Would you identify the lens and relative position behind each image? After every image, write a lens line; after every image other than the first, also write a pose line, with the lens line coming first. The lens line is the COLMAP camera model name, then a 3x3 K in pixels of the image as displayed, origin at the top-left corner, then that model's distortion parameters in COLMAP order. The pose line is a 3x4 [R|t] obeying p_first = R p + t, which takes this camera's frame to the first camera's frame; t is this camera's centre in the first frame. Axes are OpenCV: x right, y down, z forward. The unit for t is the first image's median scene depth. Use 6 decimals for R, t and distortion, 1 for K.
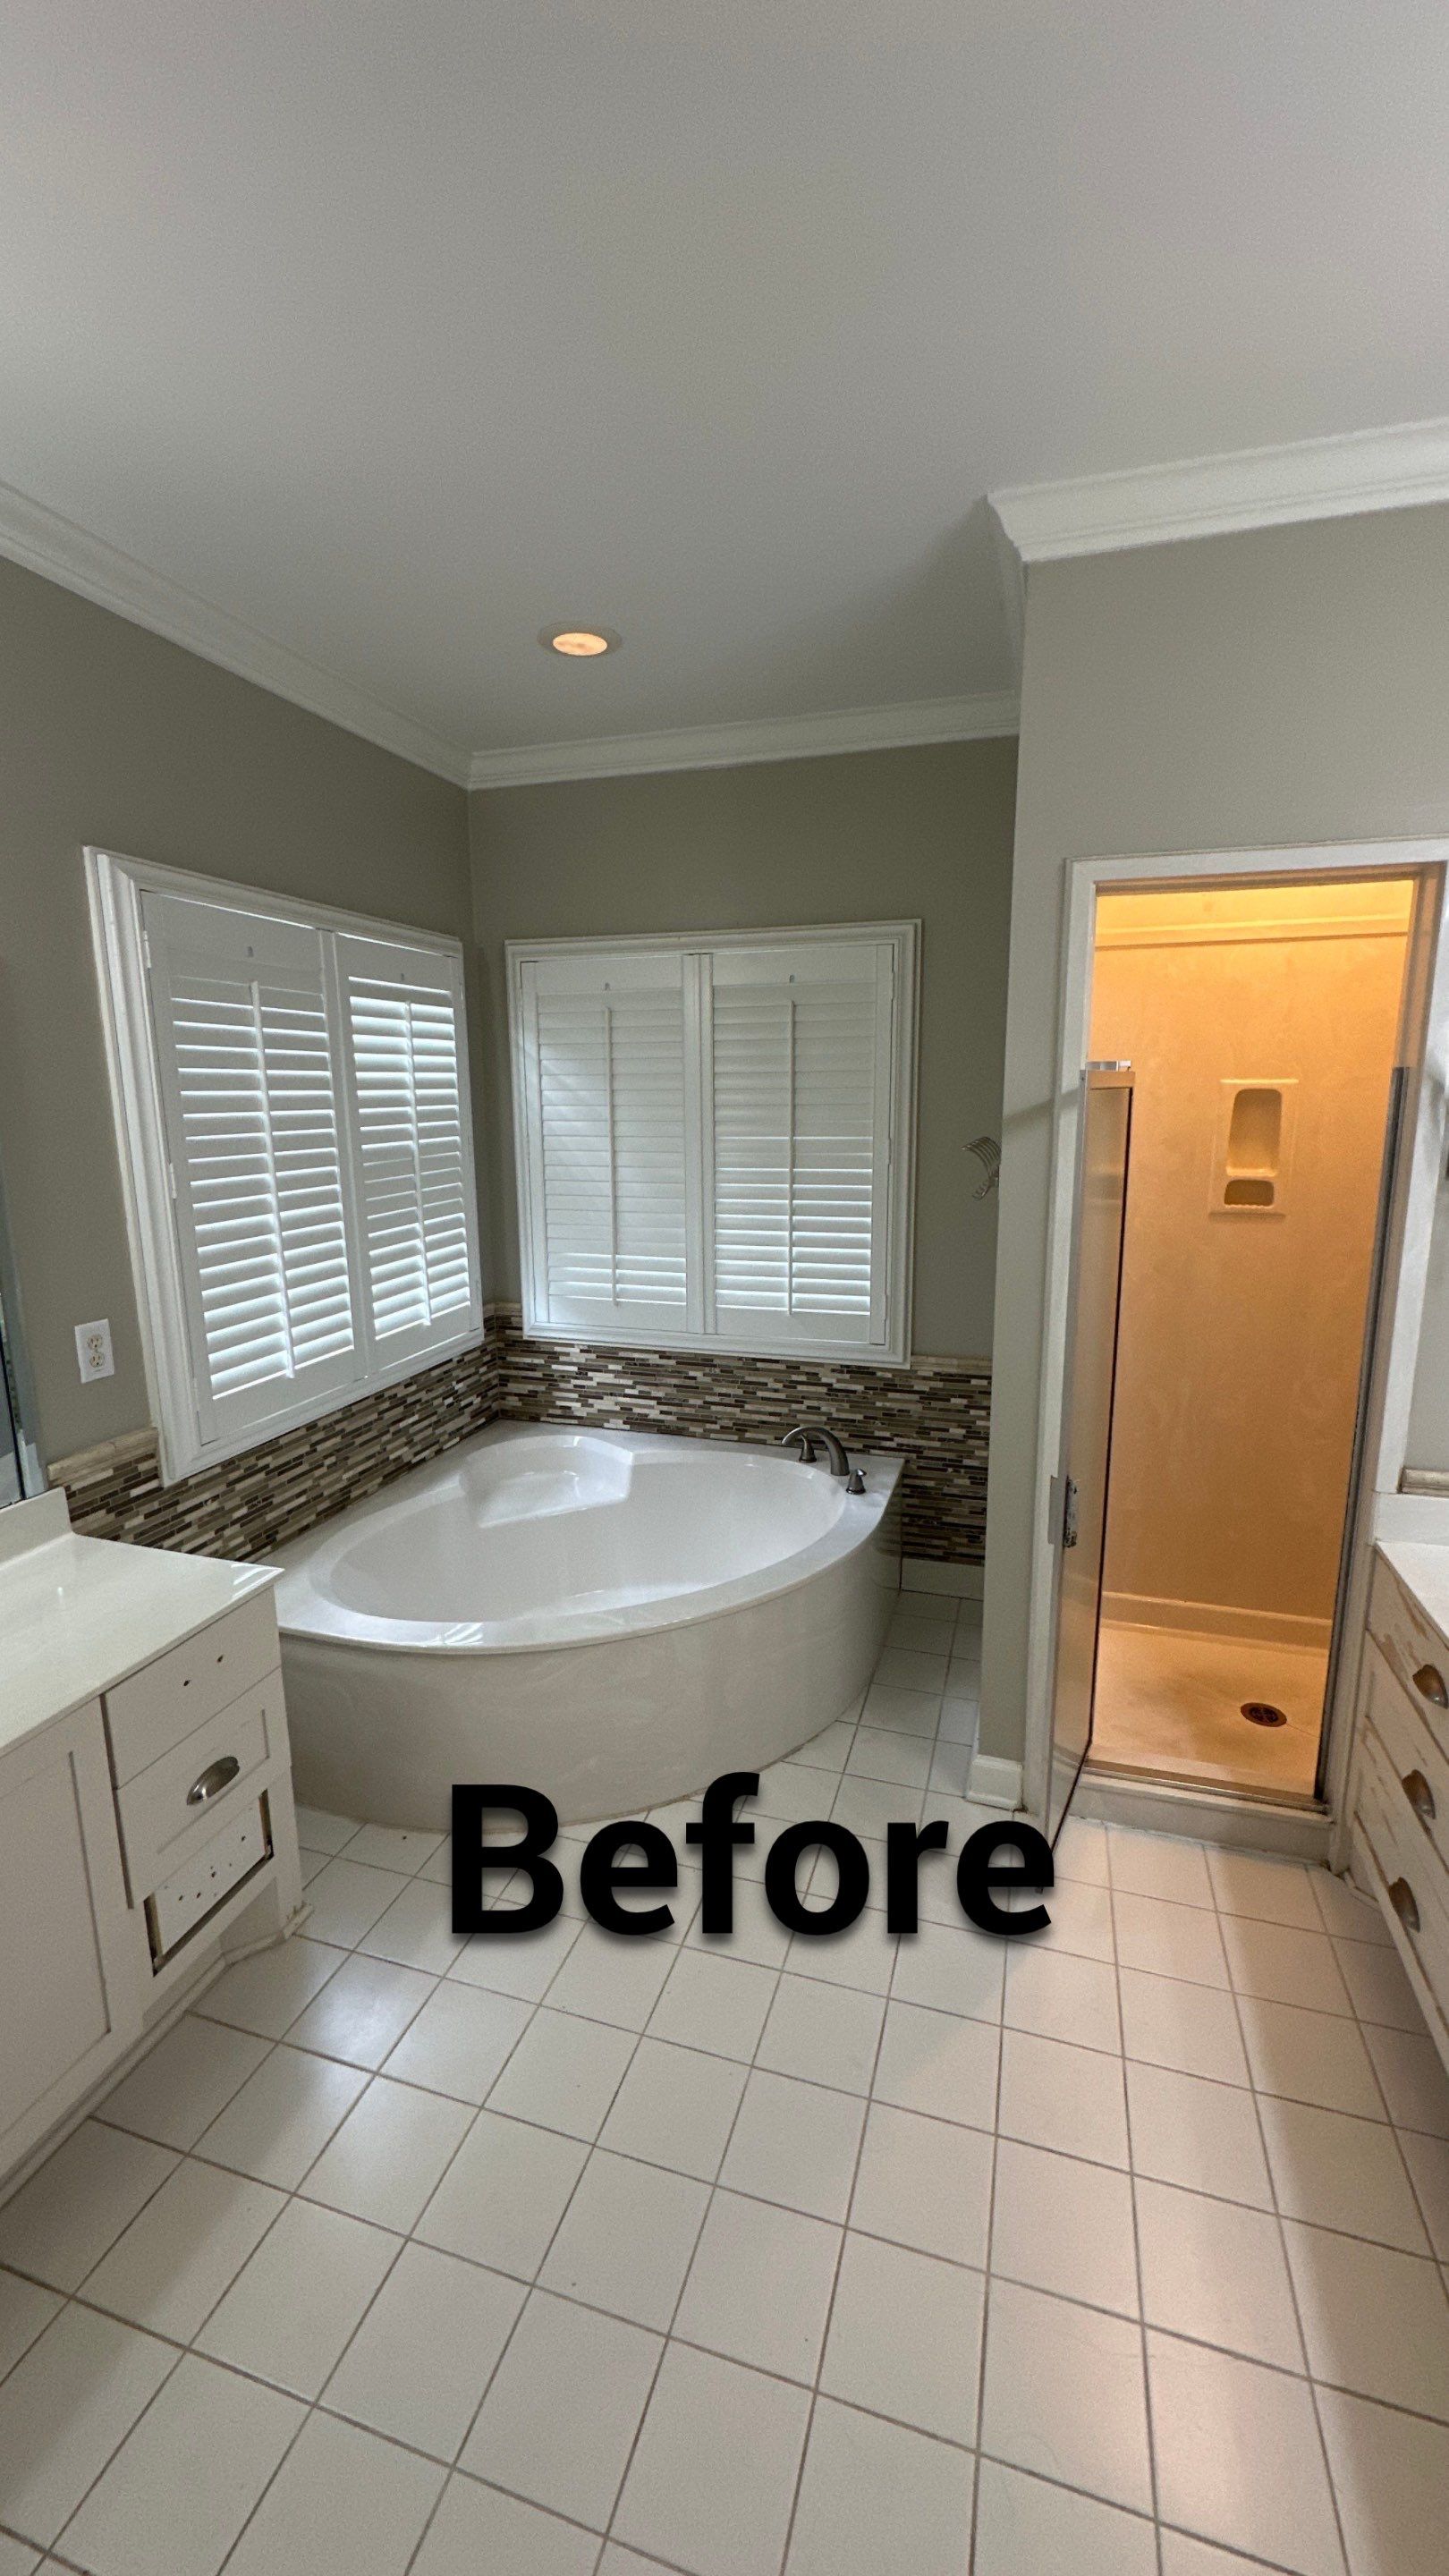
lens RADIAL K [[1024.0, 0, 726.8], [0, 1024.0, 1285.4], [0, 0, 1]] dist [-0.002439, -0.000520]
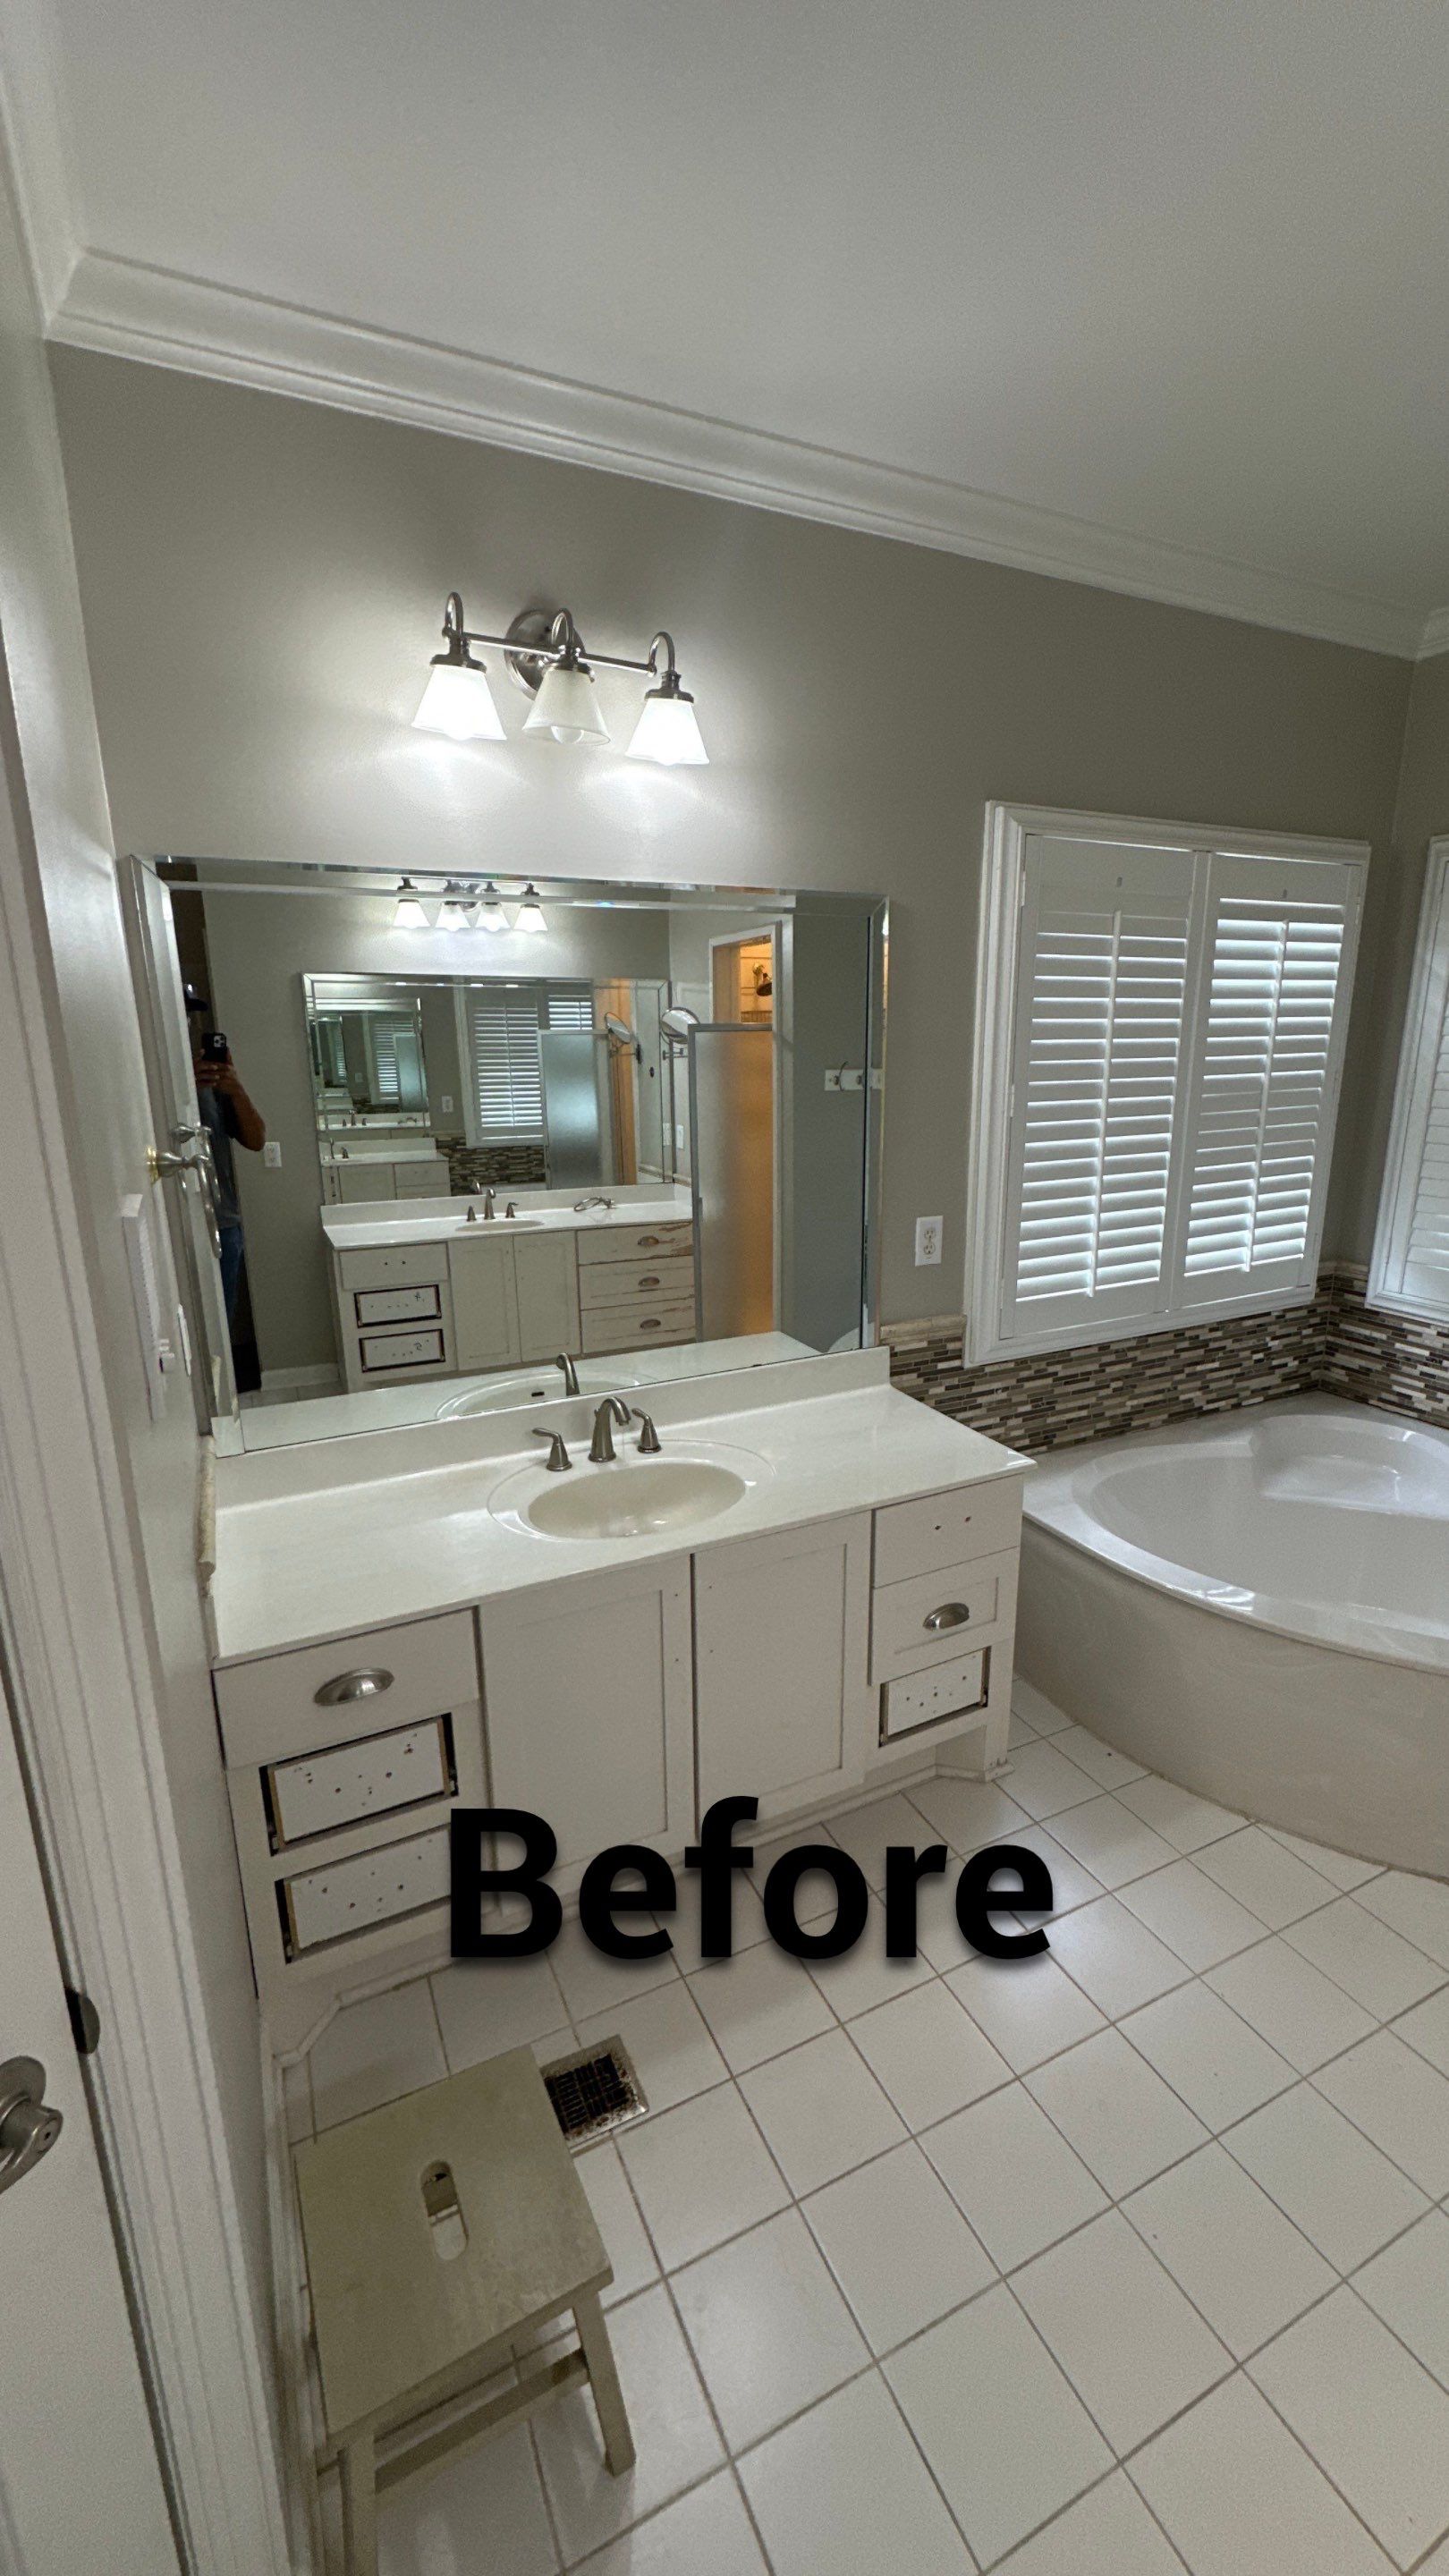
lens RADIAL K [[1024.0, 0, 726.8], [0, 1024.0, 1285.4], [0, 0, 1]] dist [-0.002439, -0.000520]
pose [[0.686555, 0.172295, -0.706369, 0.054235], [-0.130585, 0.984940, 0.113322, 0.008561], [0.715255, 0.014439, 0.698714, 0.001562]]
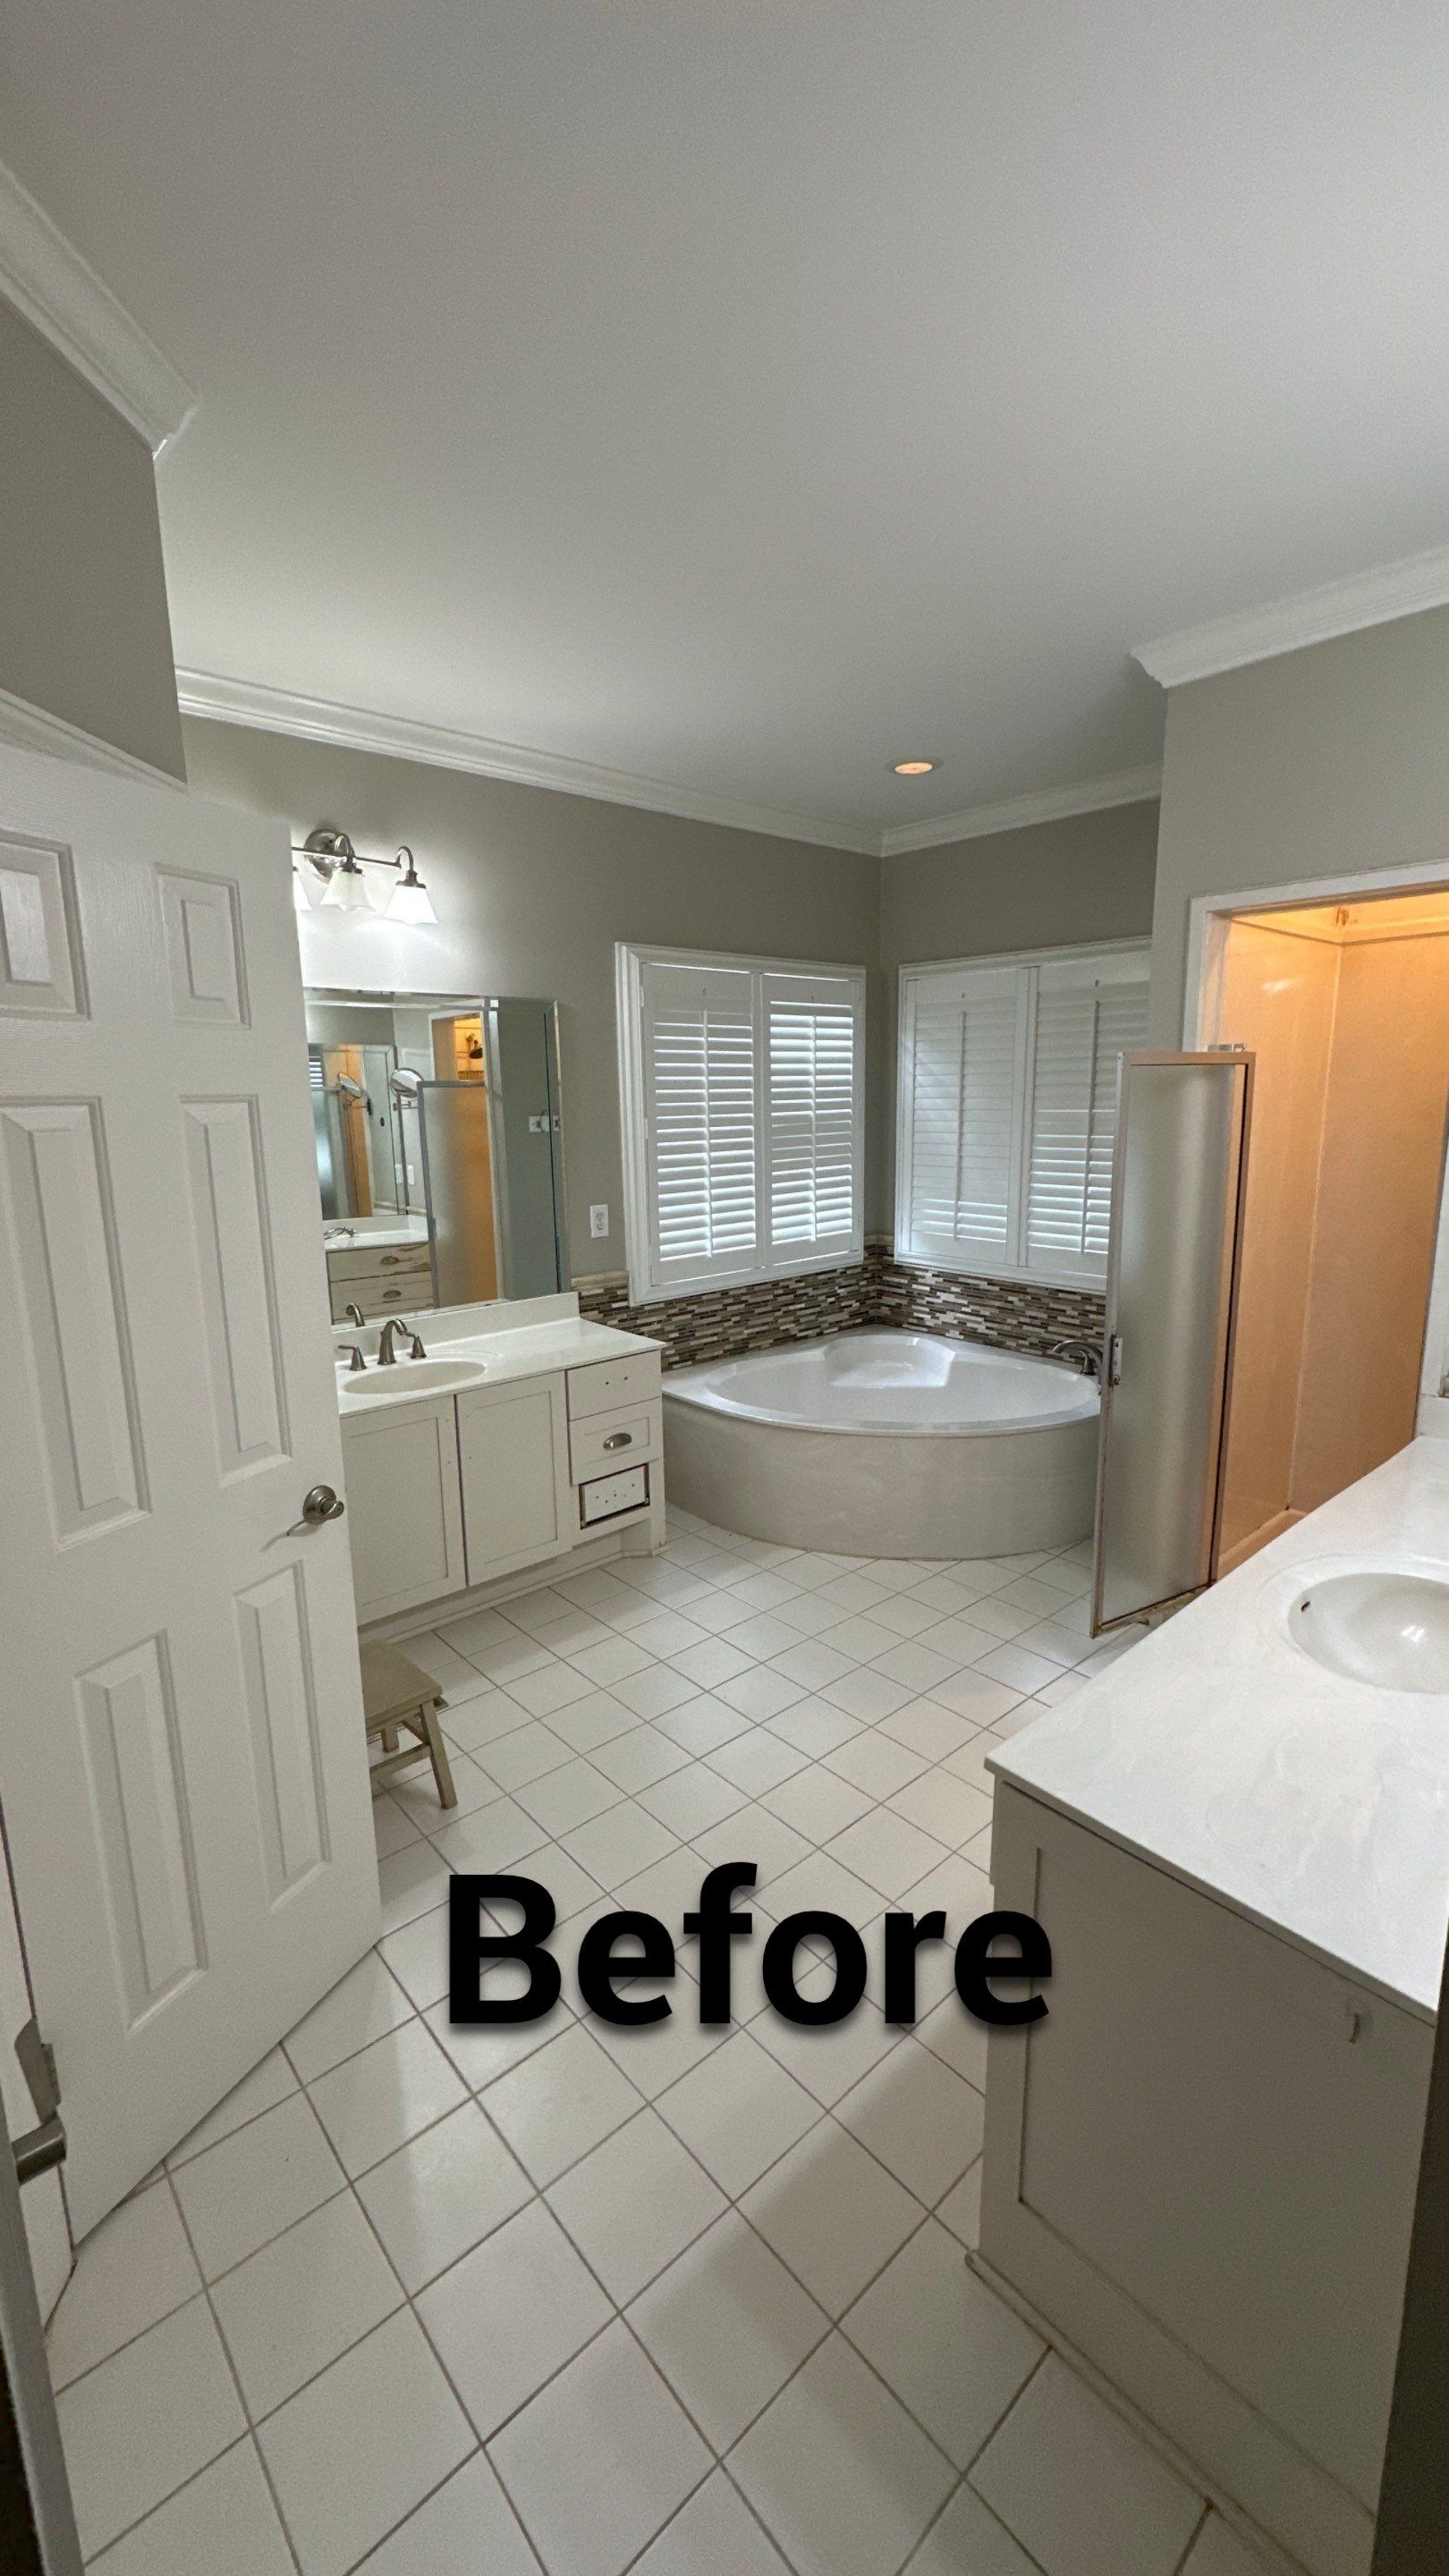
lens RADIAL K [[1024.0, 0, 726.8], [0, 1024.0, 1285.4], [0, 0, 1]] dist [-0.002439, -0.000520]
pose [[0.856773, 0.090948, -0.507610, 0.390434], [-0.087907, 0.995676, 0.030020, 0.080005], [0.508146, 0.018903, 0.861064, -0.341407]]
